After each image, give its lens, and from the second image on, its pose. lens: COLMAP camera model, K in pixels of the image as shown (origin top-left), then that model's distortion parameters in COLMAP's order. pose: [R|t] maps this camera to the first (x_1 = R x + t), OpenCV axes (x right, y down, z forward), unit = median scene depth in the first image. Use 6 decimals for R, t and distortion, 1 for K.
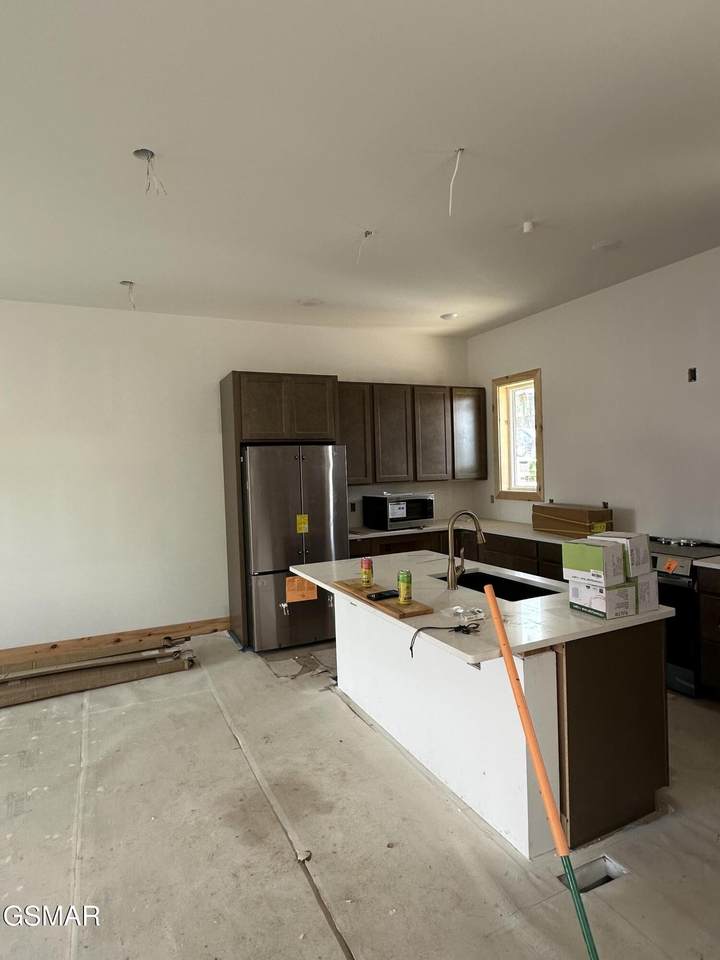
lens RADIAL K [[527.1, 0, 360.0], [0, 527.1, 480.0], [0, 0, 1]] dist [-0.000684, 0.002184]
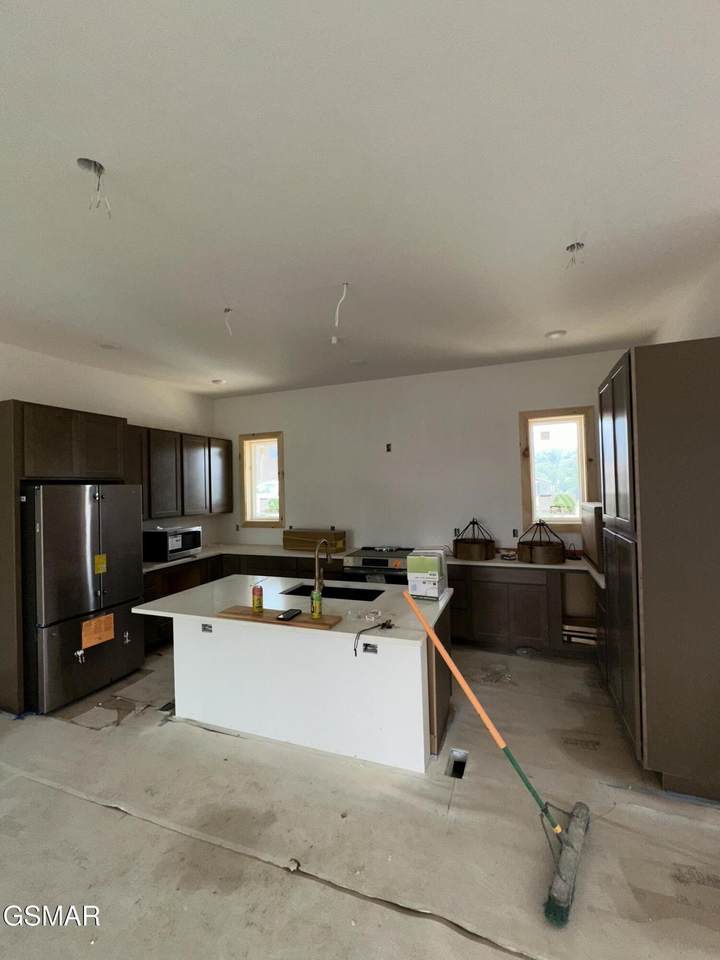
lens RADIAL K [[403.5, 0, 360.1], [0, 403.5, 484.8], [0, 0, 1]] dist [0.000640, 0.000353]
pose [[0.738095, 0.018922, 0.674432, -0.263469], [0.020190, 0.998540, -0.050111, -0.017101], [-0.674395, 0.050604, 0.736635, 0.107710]]
